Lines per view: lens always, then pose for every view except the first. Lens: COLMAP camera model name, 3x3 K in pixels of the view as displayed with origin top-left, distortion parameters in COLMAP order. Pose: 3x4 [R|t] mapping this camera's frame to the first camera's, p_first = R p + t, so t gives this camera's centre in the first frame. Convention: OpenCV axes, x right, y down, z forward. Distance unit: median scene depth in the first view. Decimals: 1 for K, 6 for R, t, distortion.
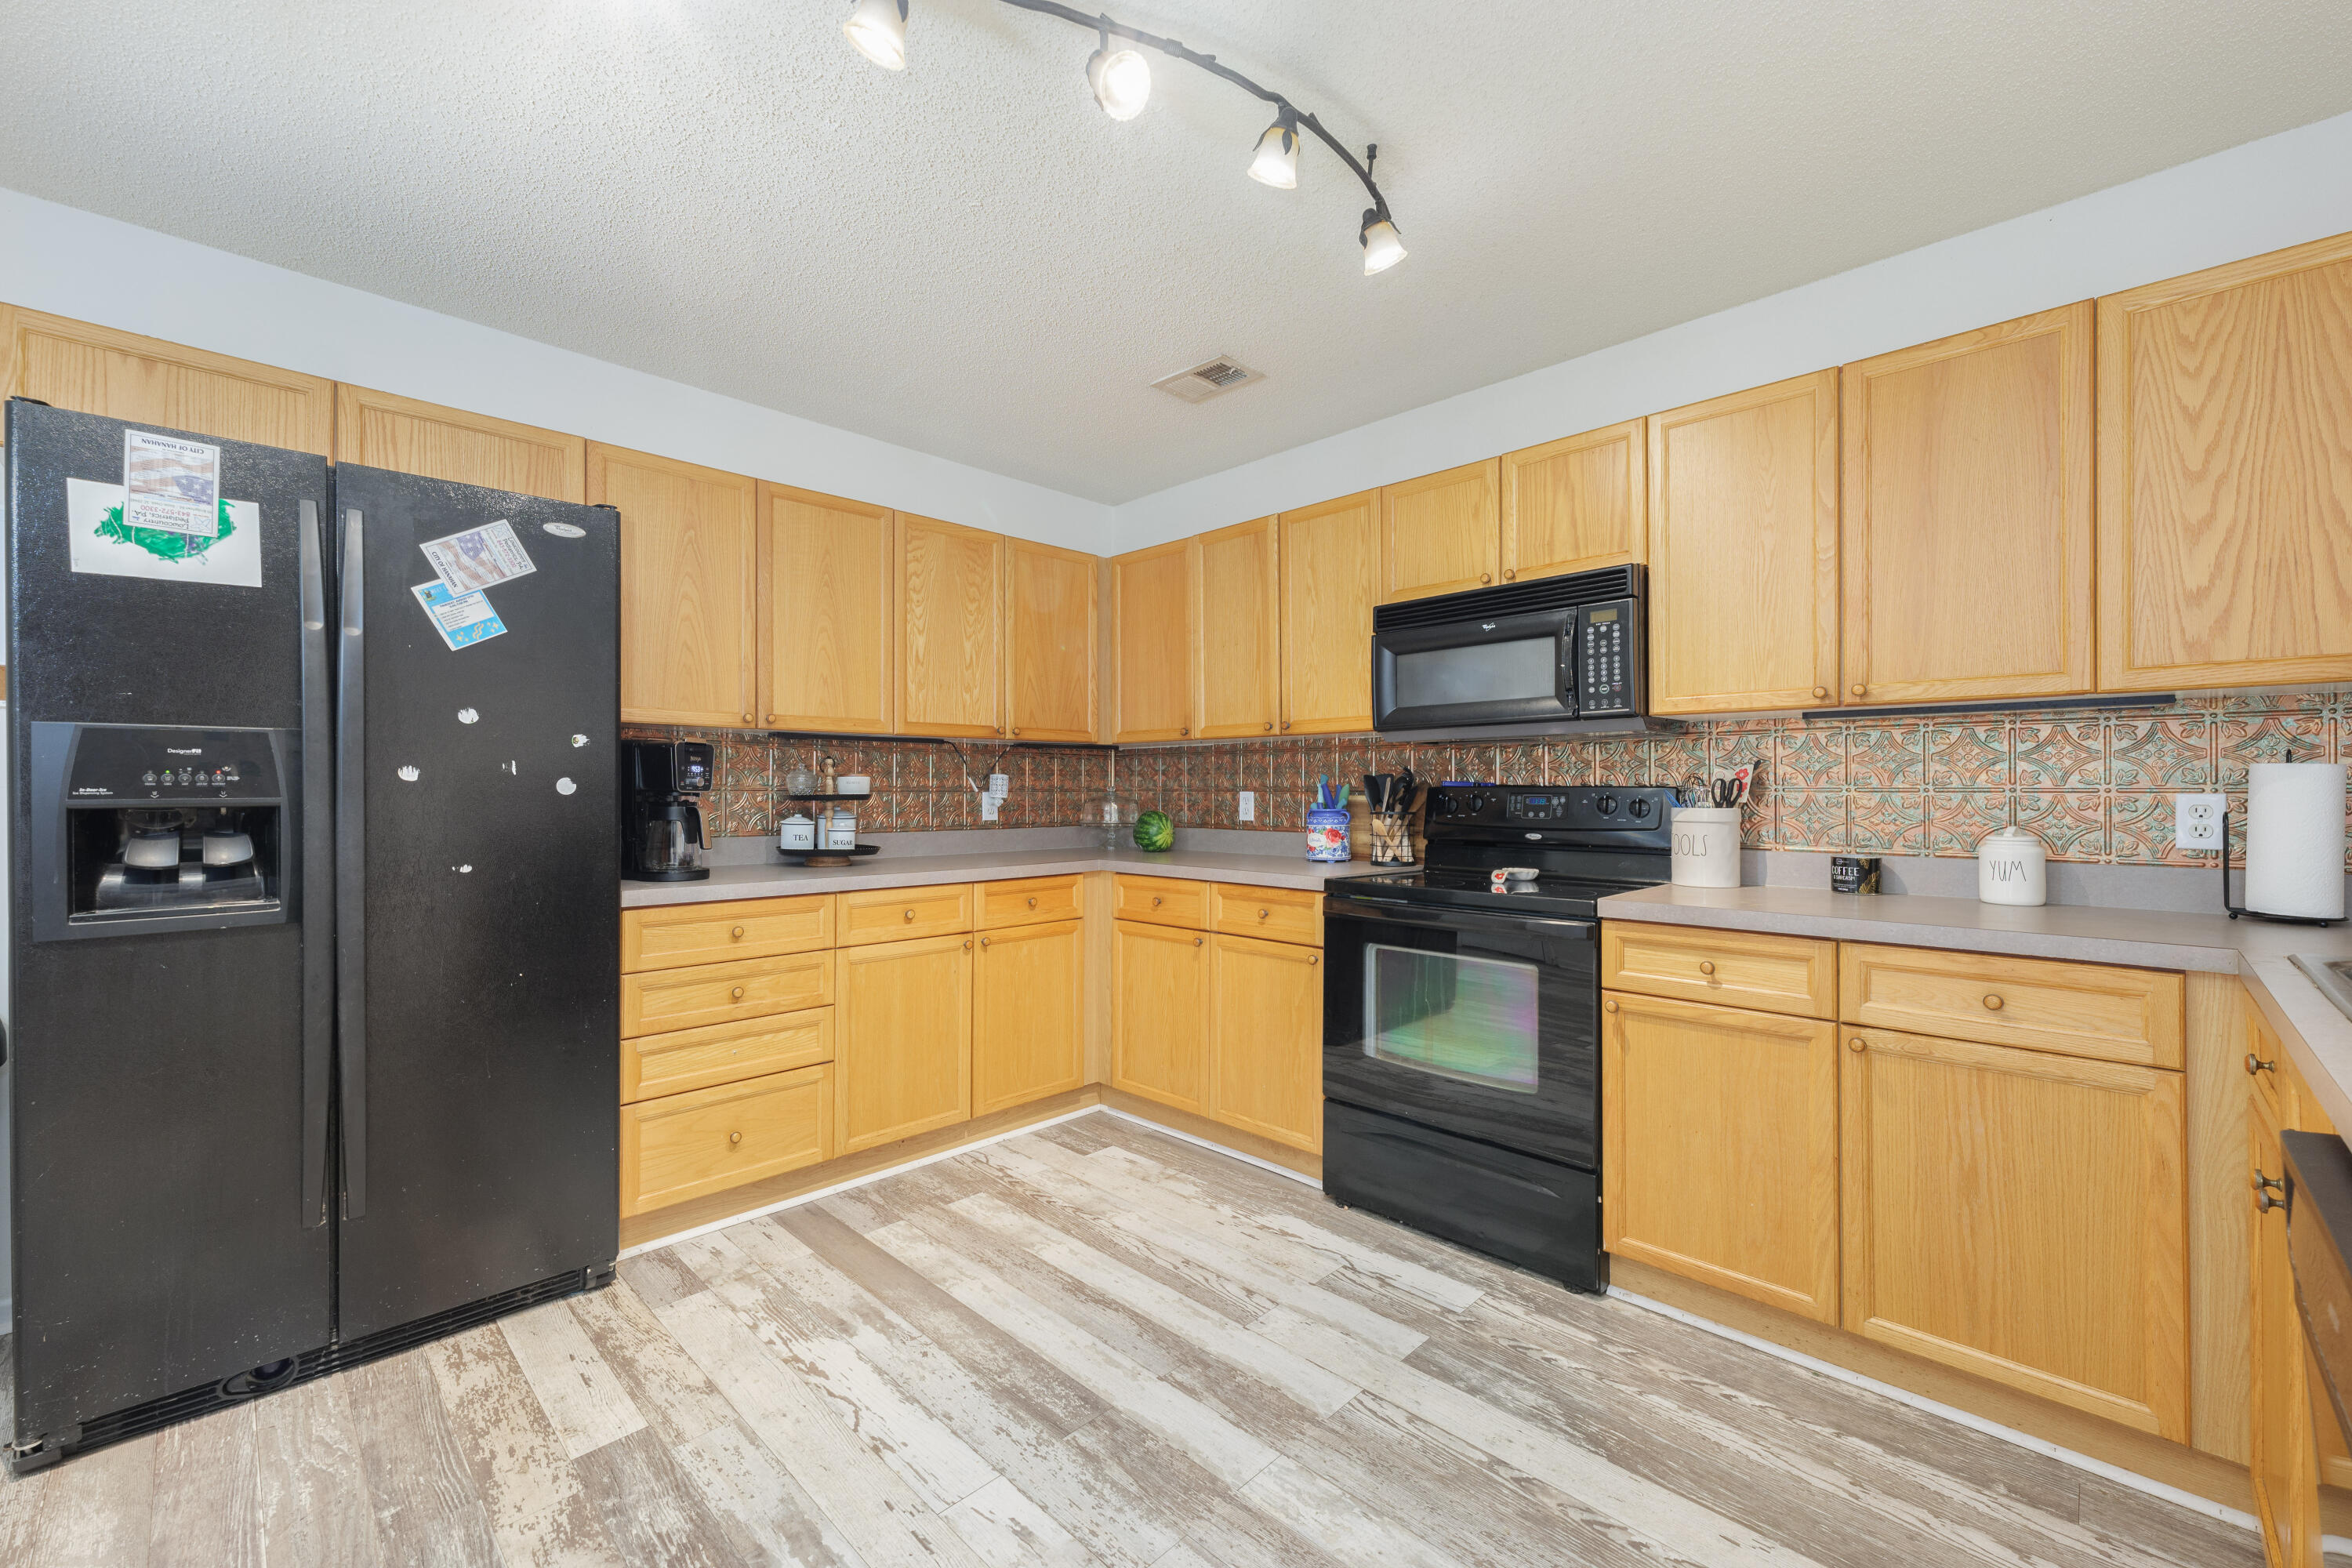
lens RADIAL K [[946.4, 0, 1176.0], [0, 946.4, 784.0], [0, 0, 1]] dist [0.001334, -0.000015]
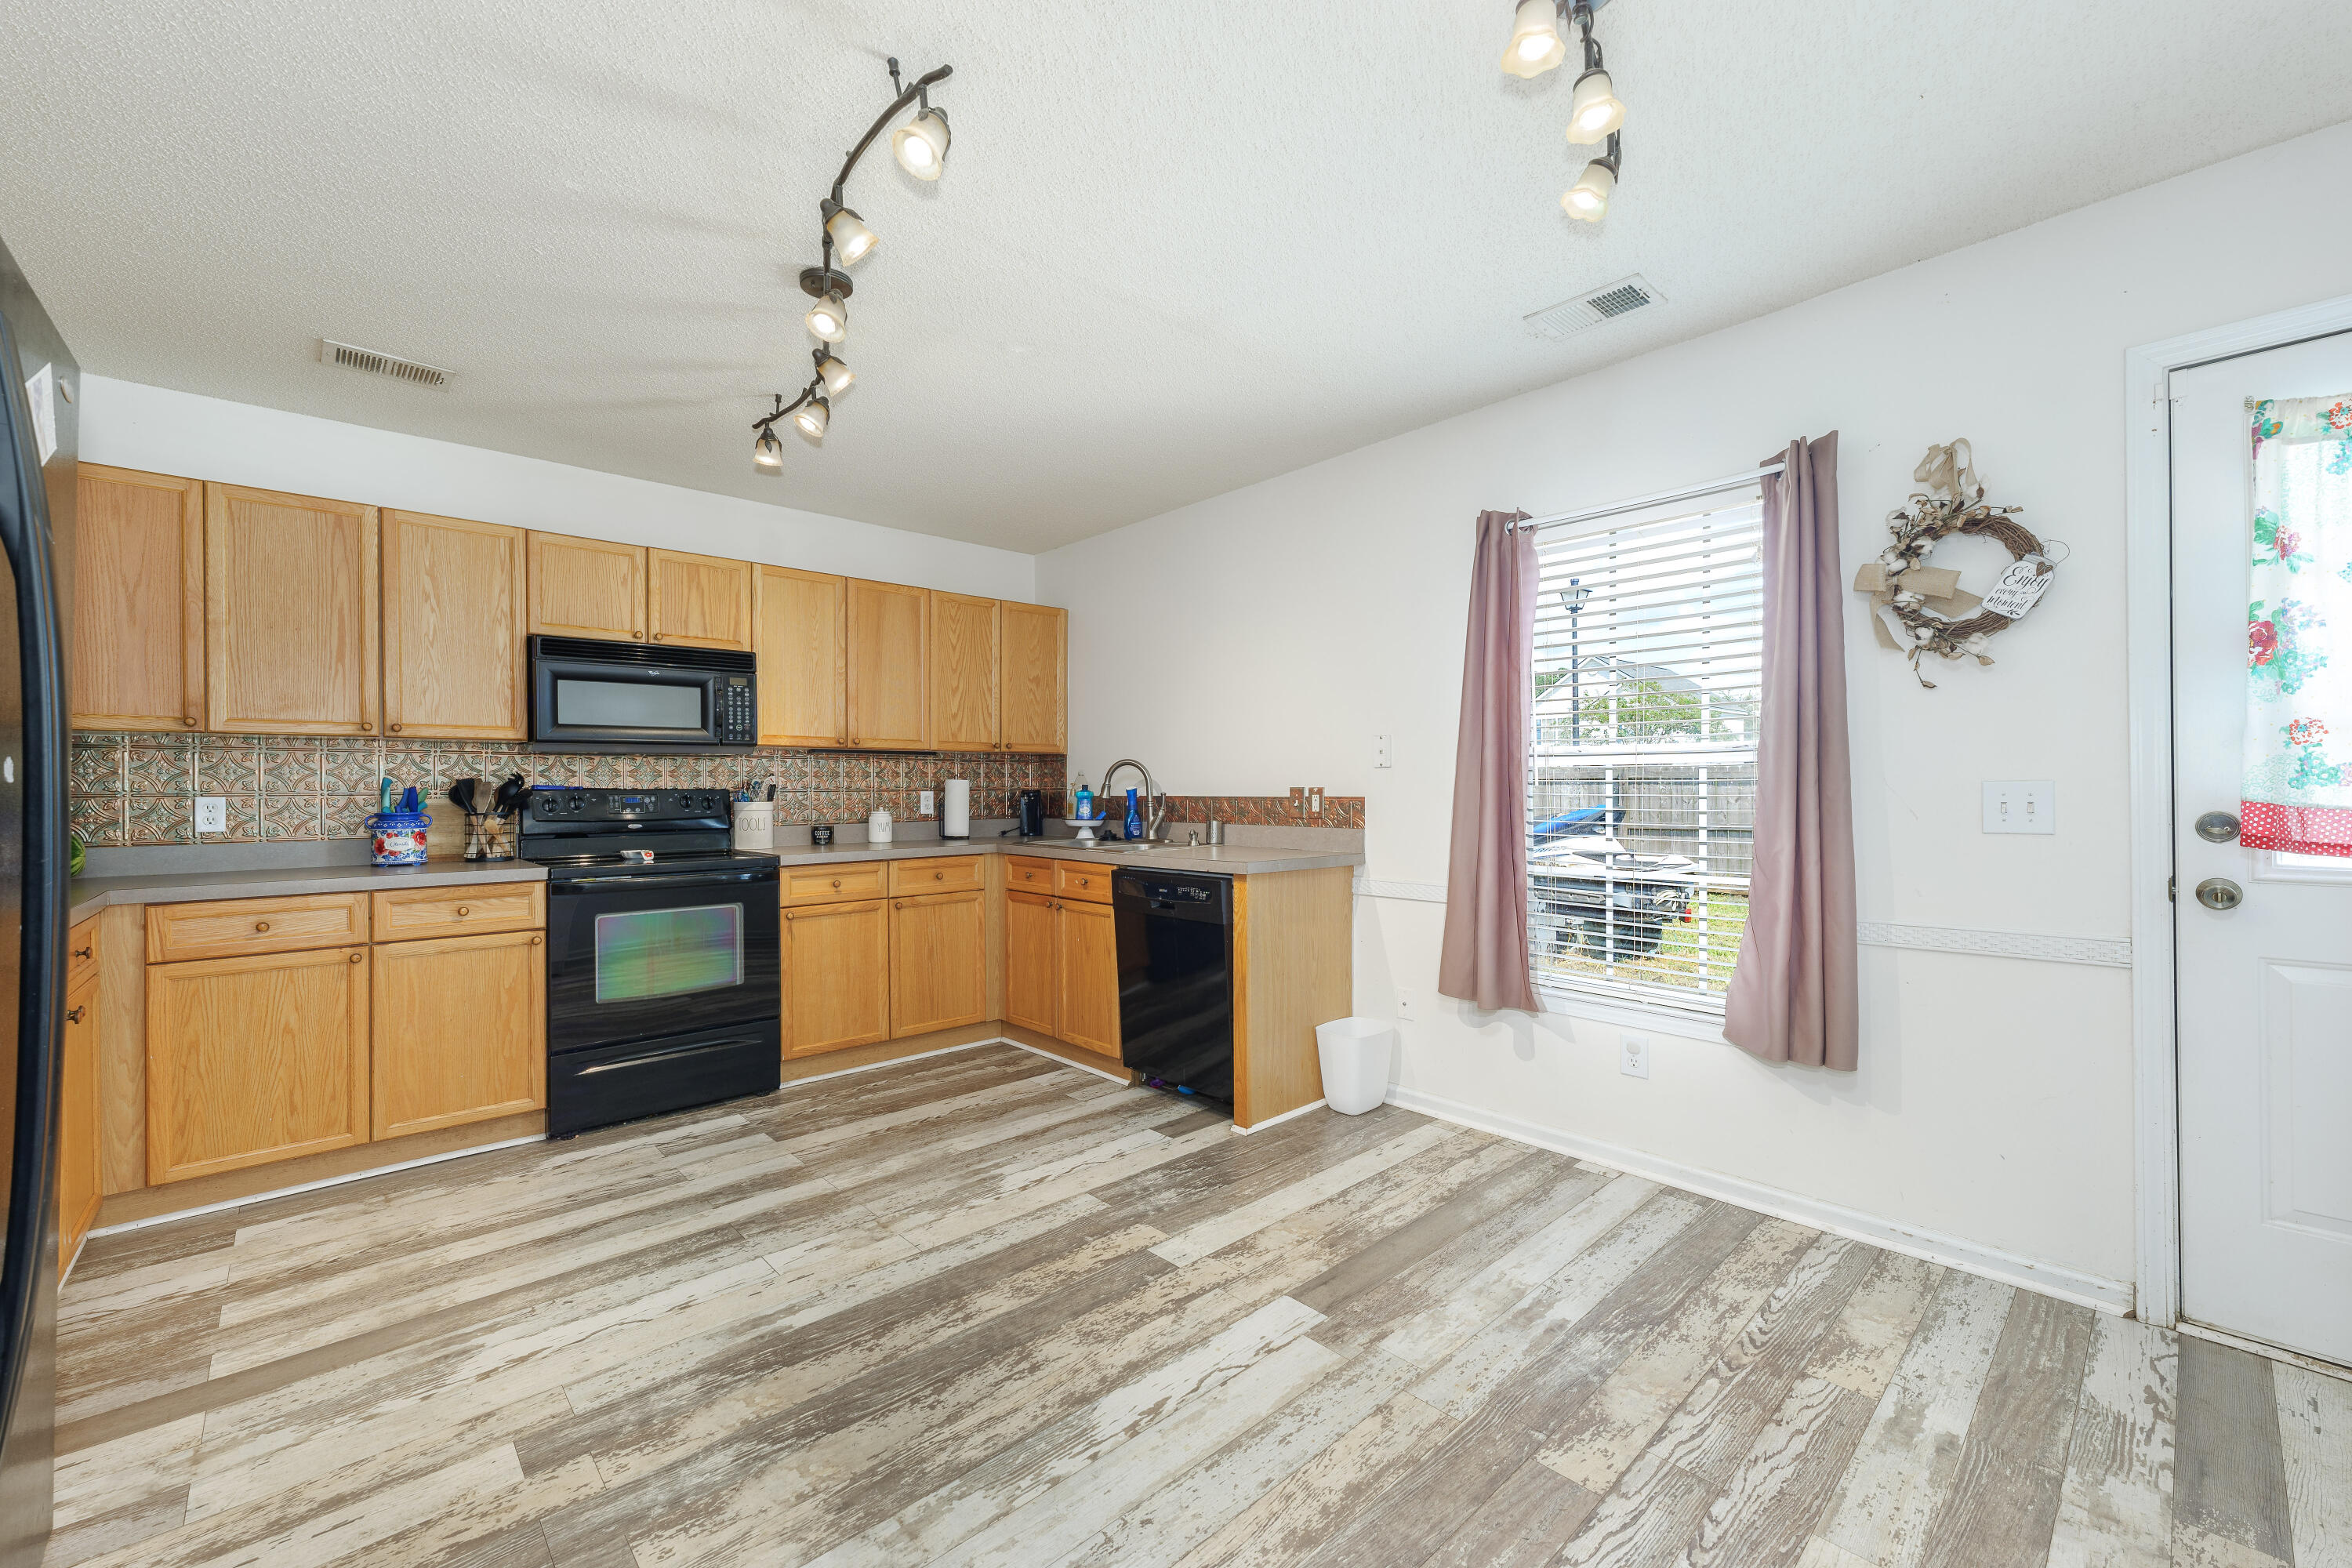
lens RADIAL K [[946.4, 0, 1176.0], [0, 946.4, 784.0], [0, 0, 1]] dist [0.001334, -0.000015]
pose [[0.041256, 0.004306, 0.999139, -1.222778], [0.001310, 0.999990, -0.004364, 0.002608], [-0.999148, 0.001489, 0.041250, 0.222372]]
